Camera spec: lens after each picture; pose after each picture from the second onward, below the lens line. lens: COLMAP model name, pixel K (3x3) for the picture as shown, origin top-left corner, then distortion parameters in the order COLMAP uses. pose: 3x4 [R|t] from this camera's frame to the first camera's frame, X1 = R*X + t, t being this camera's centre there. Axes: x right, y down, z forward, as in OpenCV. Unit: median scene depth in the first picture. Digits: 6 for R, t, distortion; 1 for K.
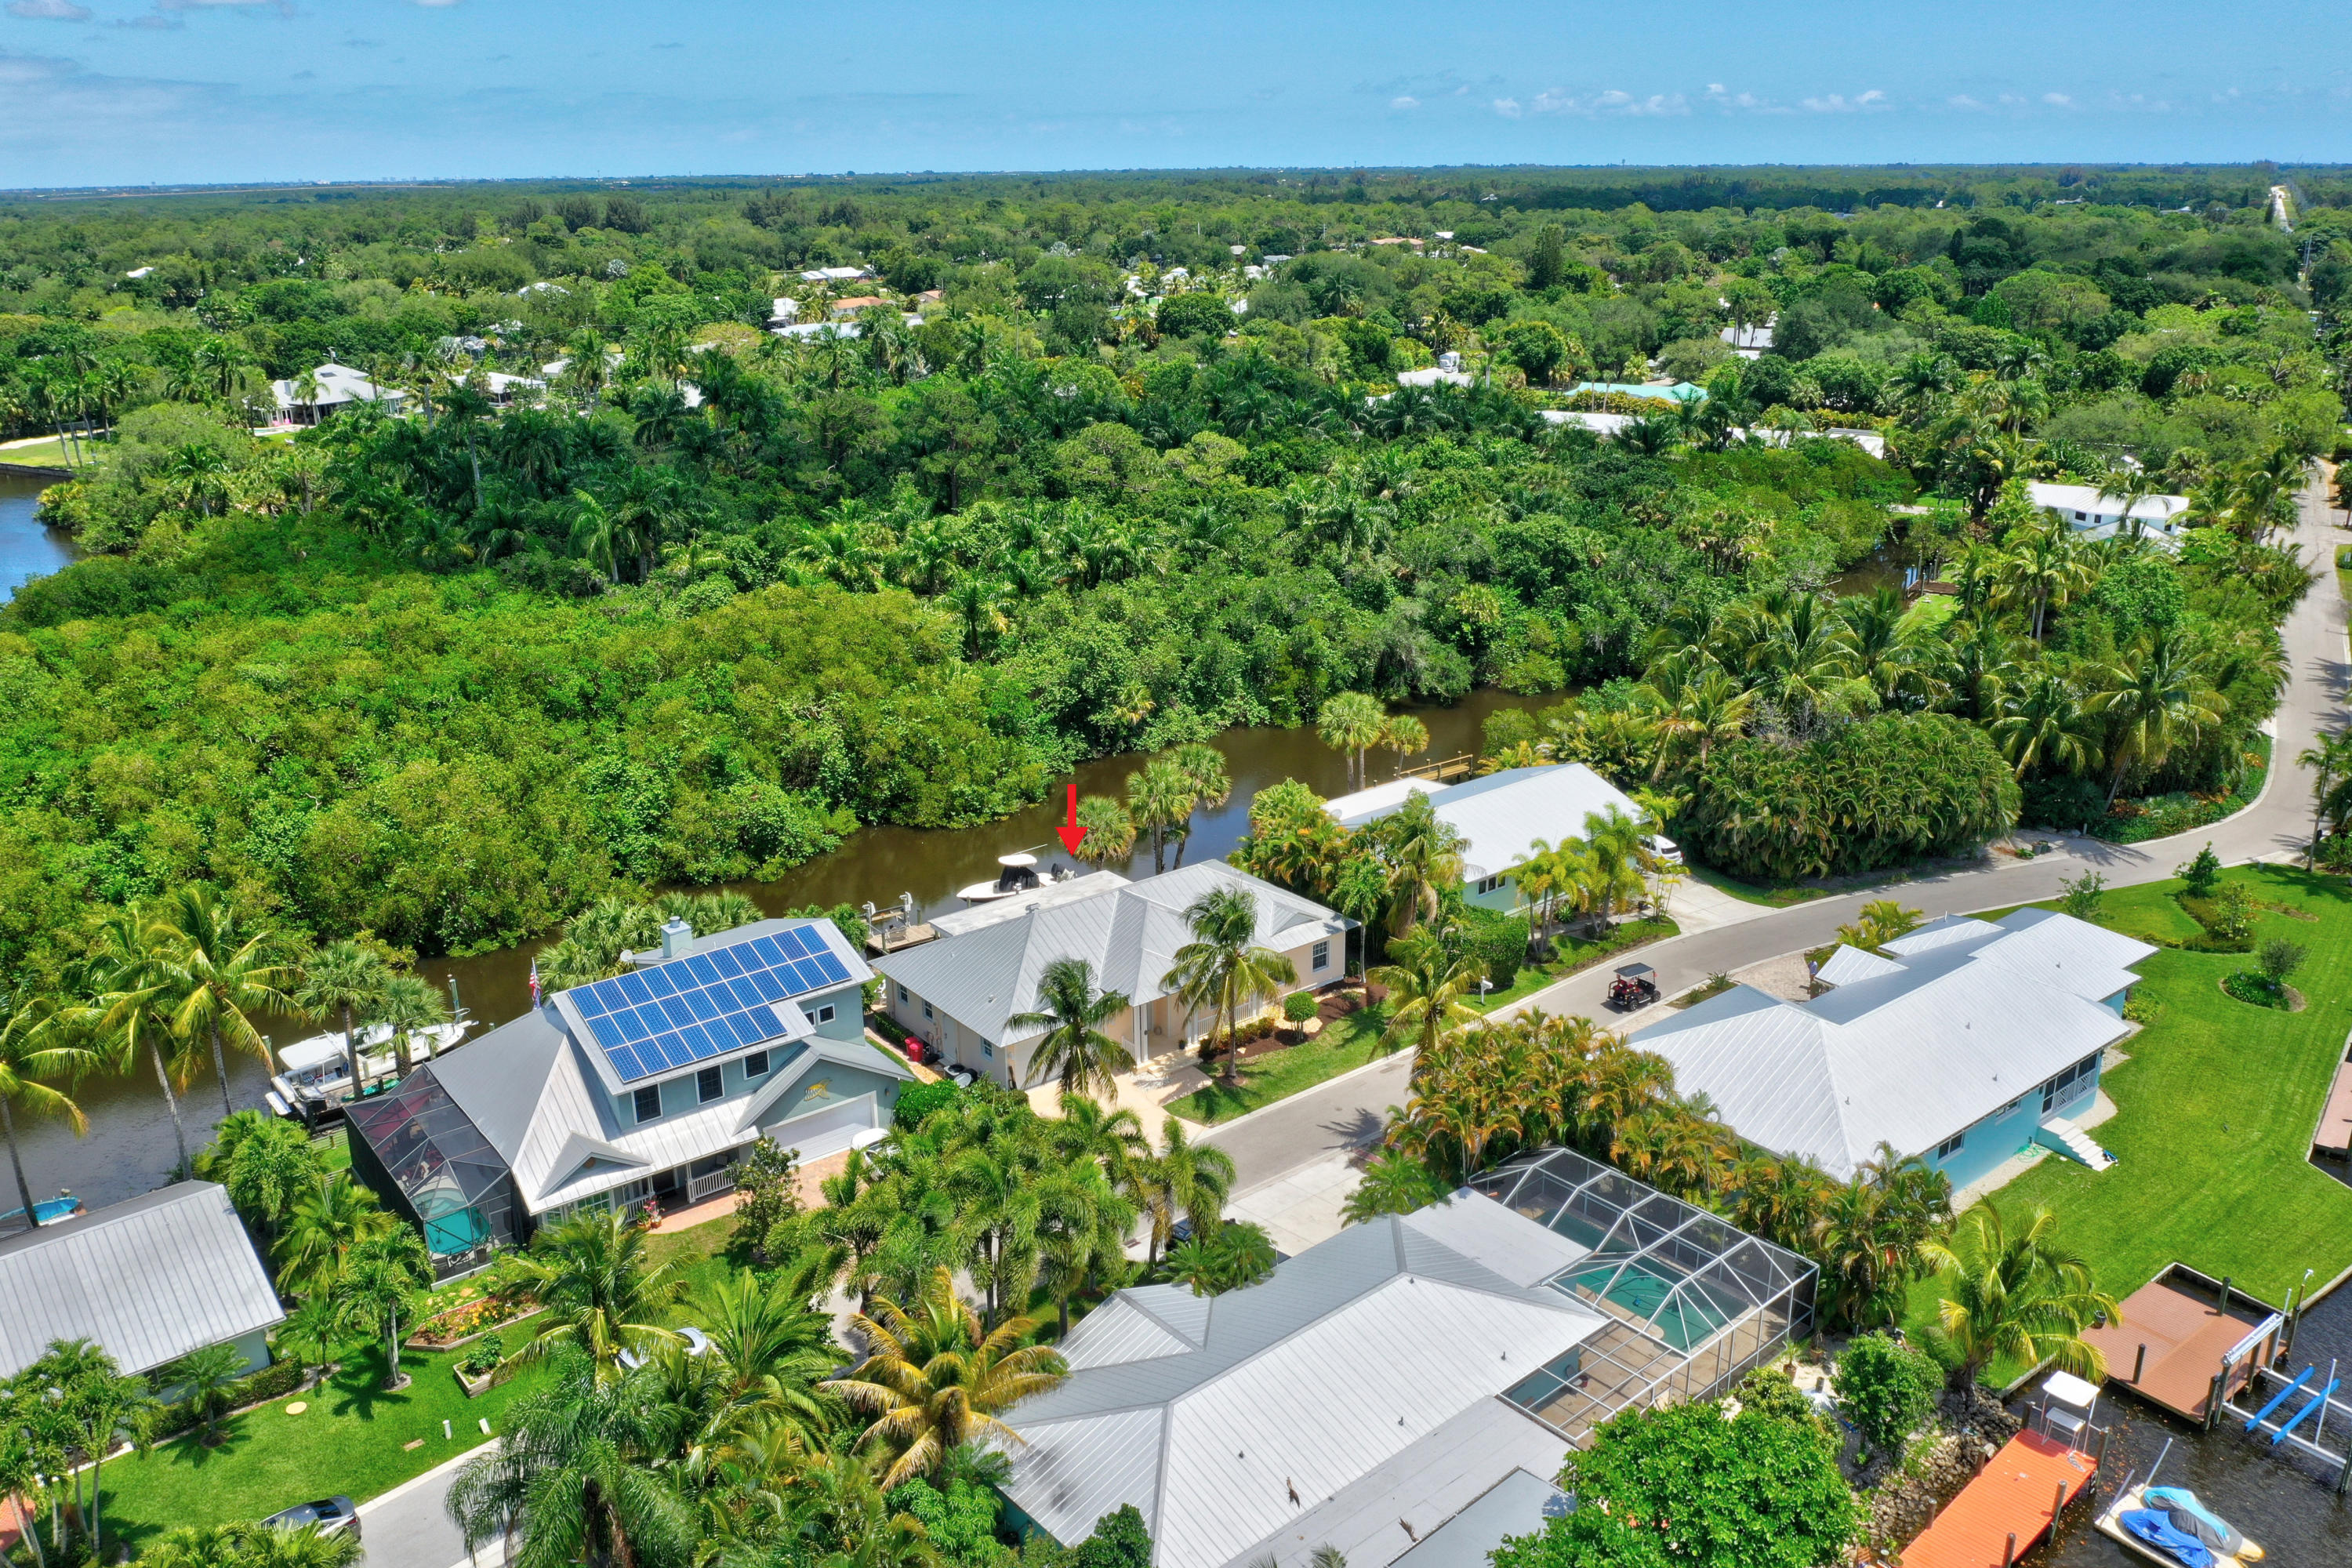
lens RADIAL K [[1820.2, 0, 1176.0], [0, 1820.2, 784.0], [0, 0, 1]] dist [-0.029548, -0.002838]
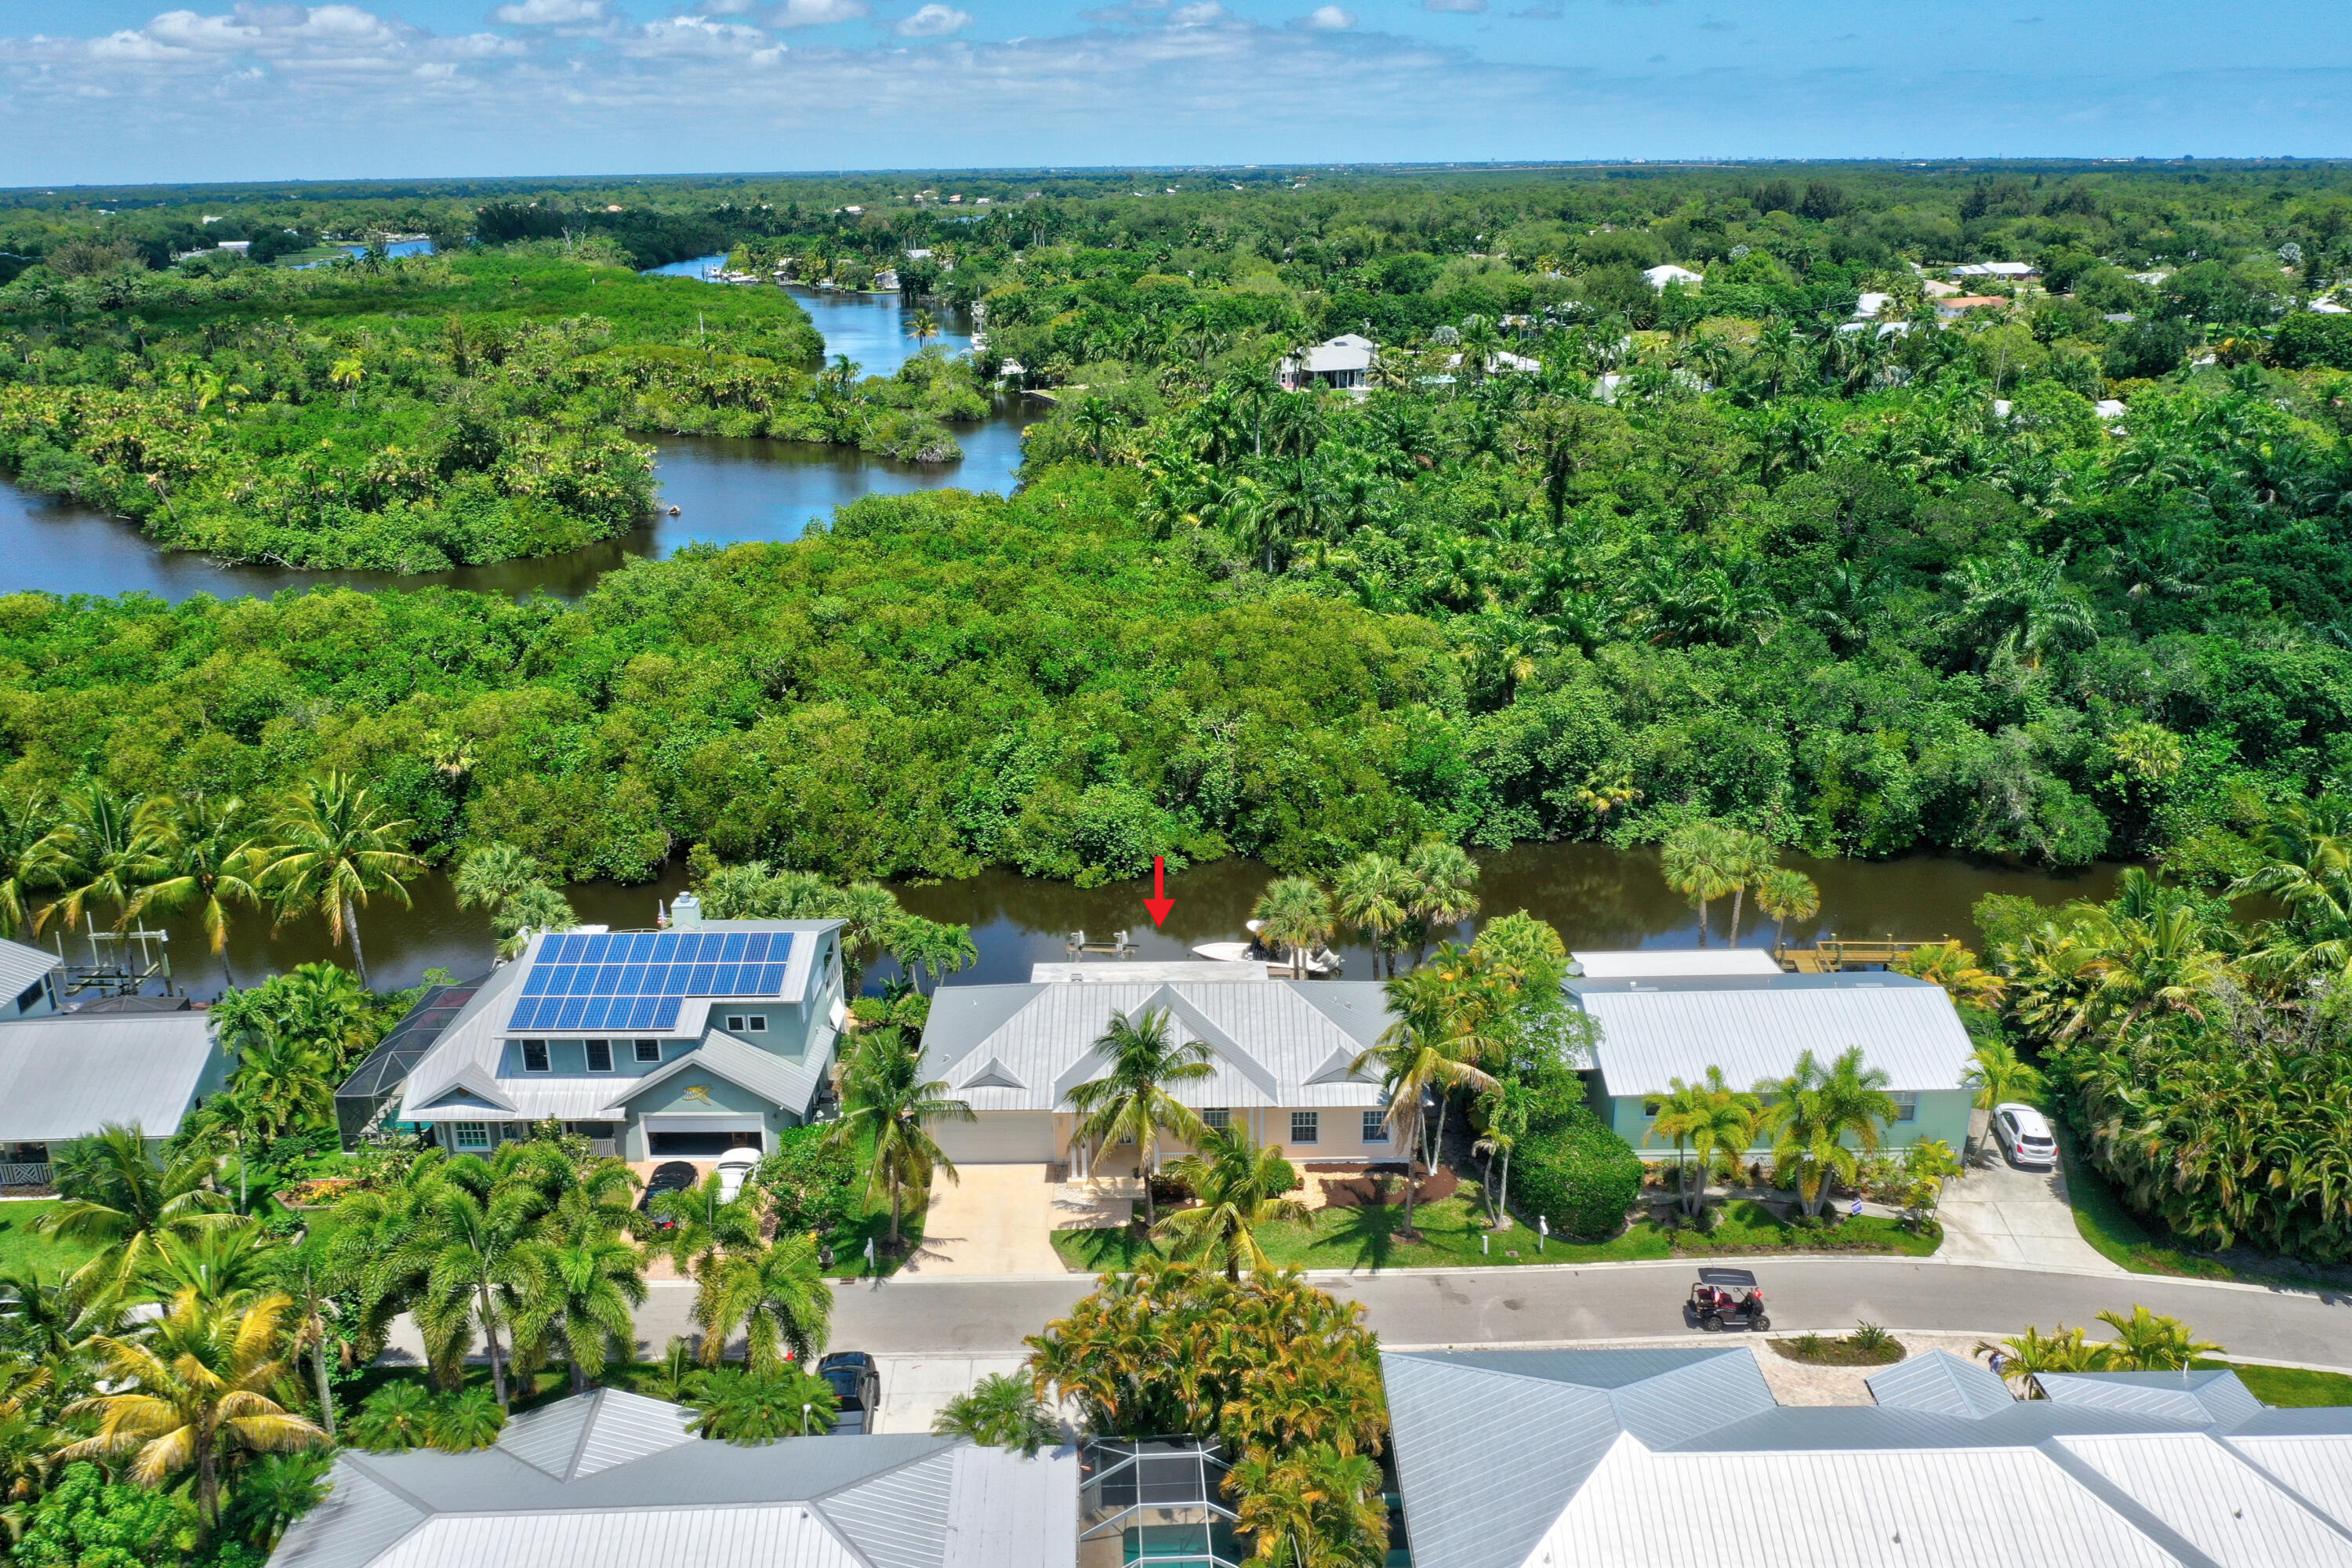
lens RADIAL K [[1820.2, 0, 1176.0], [0, 1820.2, 784.0], [0, 0, 1]] dist [-0.029548, -0.002838]
pose [[0.787079, 0.198838, -0.583927, 0.356176], [-0.193120, 0.978465, 0.072877, -0.077740], [0.585842, 0.055408, 0.808529, 0.211852]]
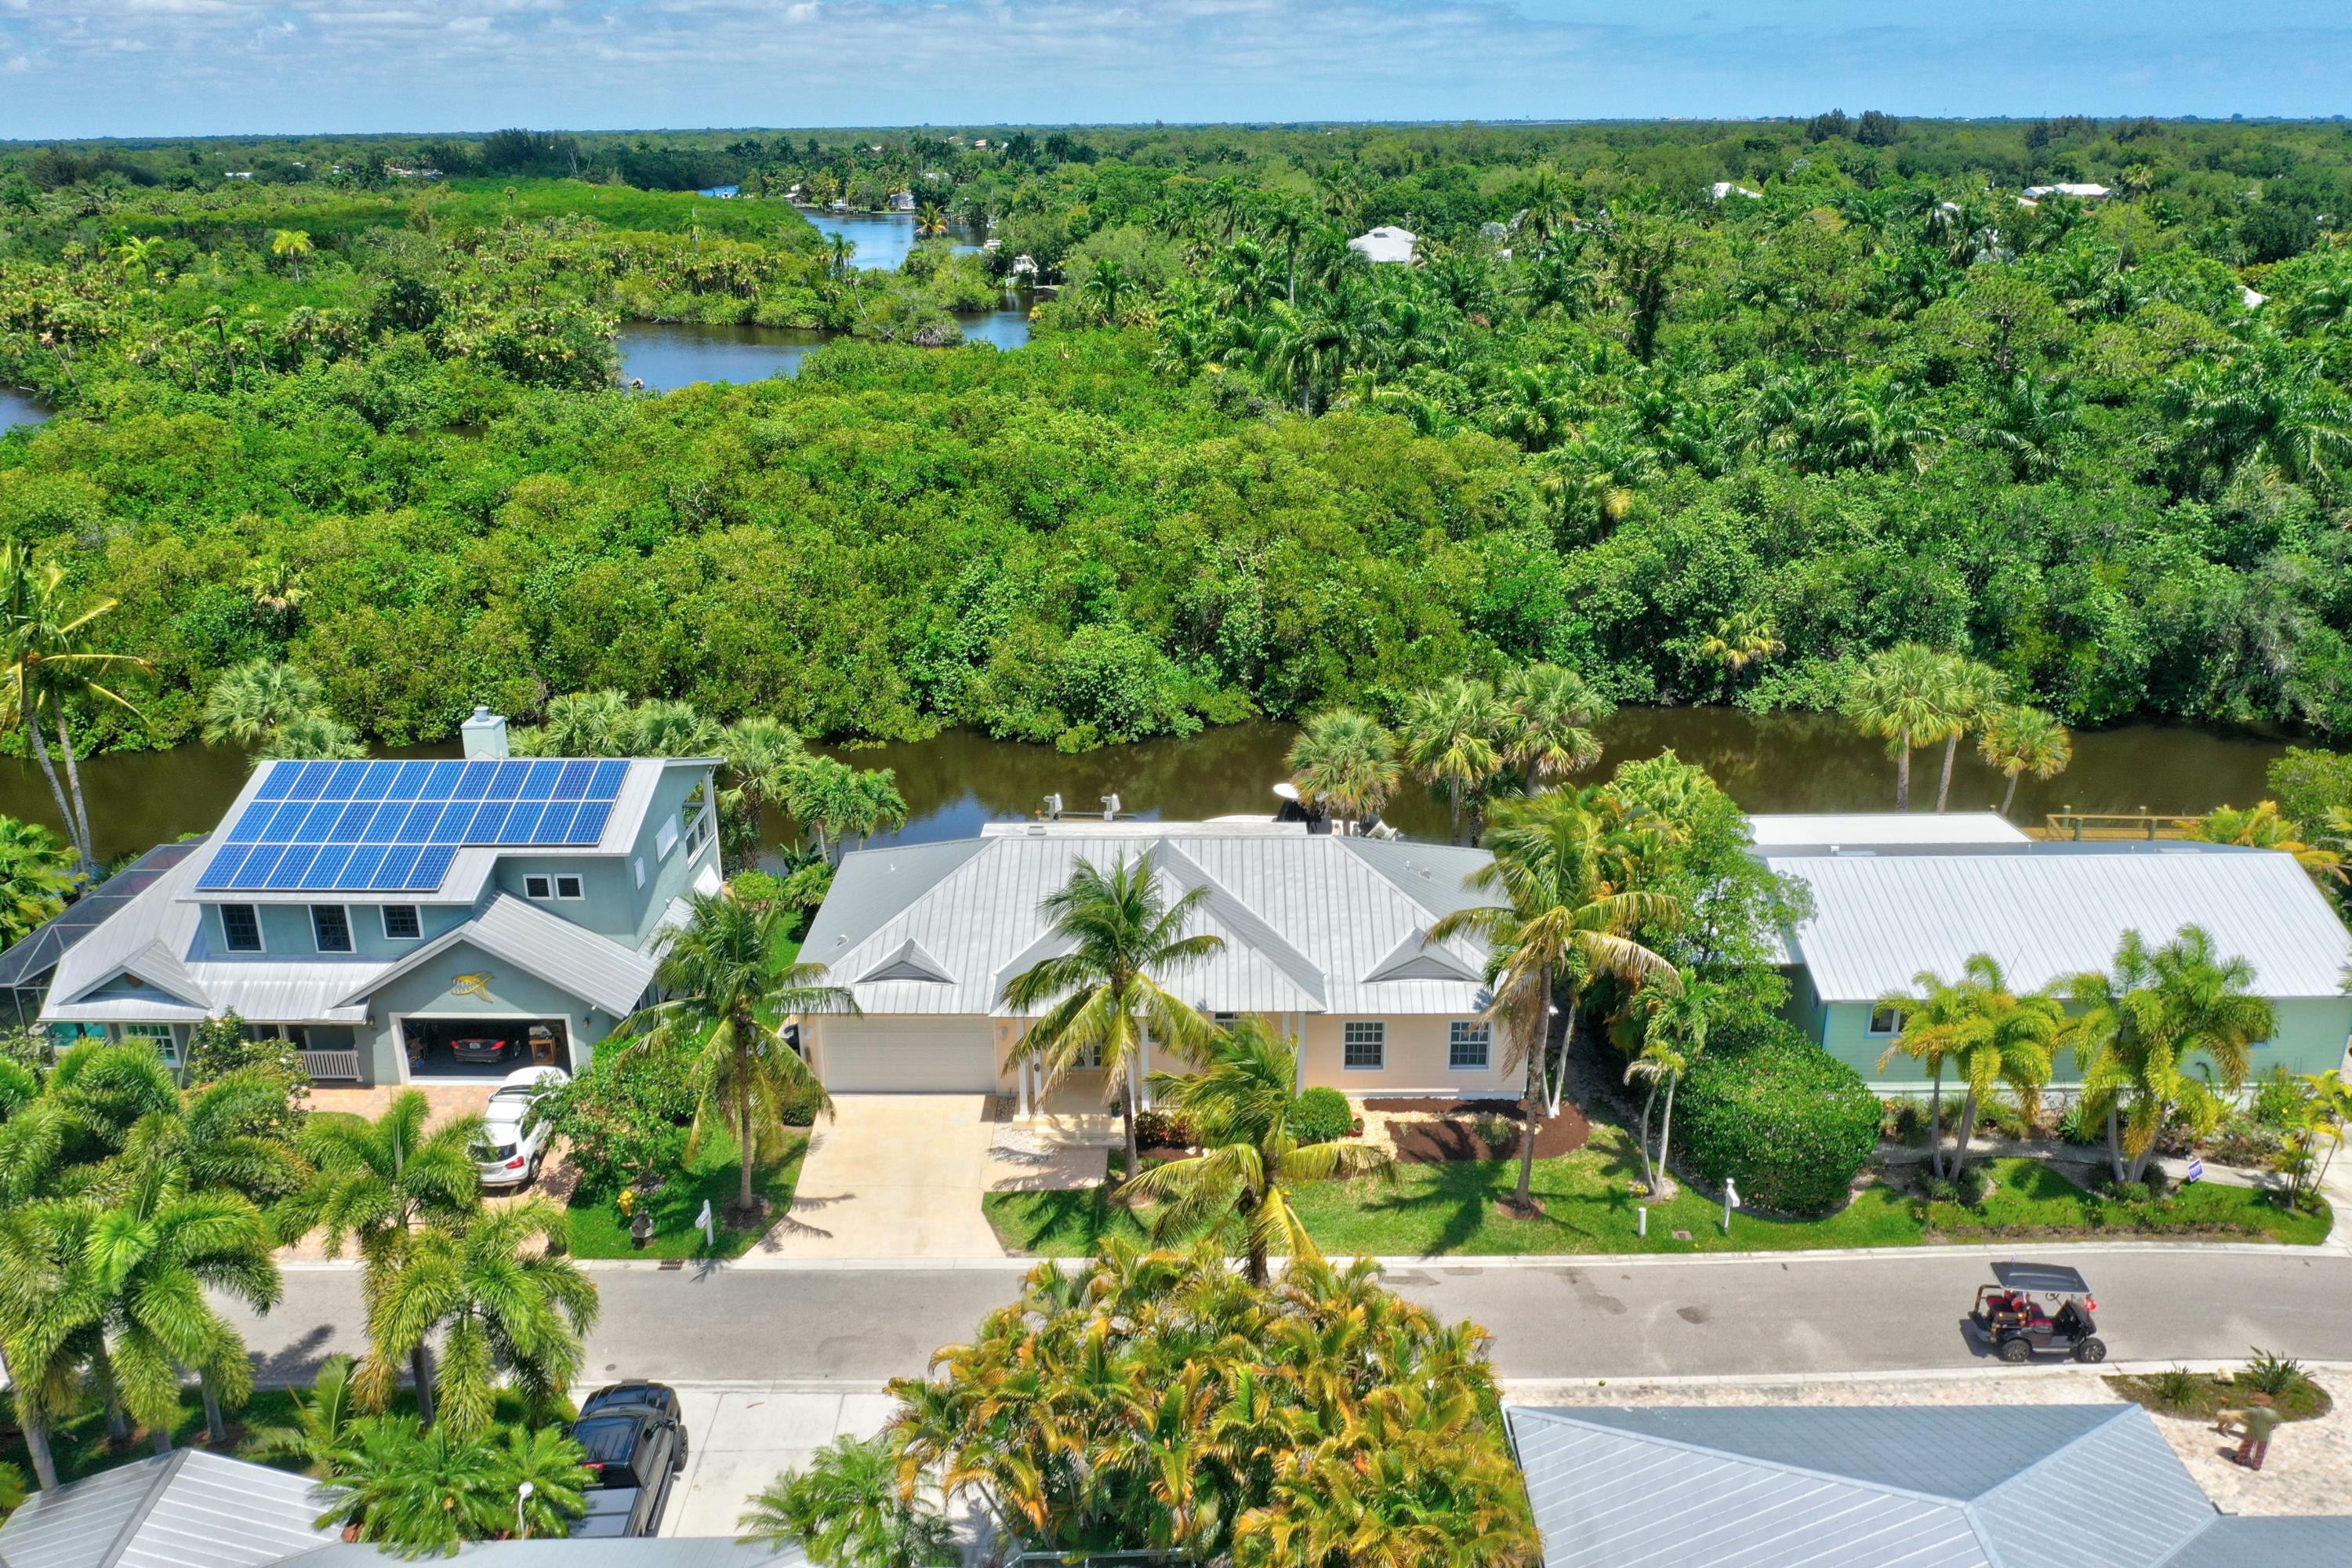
lens RADIAL K [[1820.2, 0, 1176.0], [0, 1820.2, 784.0], [0, 0, 1]] dist [-0.029548, -0.002838]
pose [[0.777201, 0.217154, -0.590595, 0.250105], [-0.199983, 0.975146, 0.095379, -0.014760], [0.596629, 0.043980, 0.801311, 0.384976]]
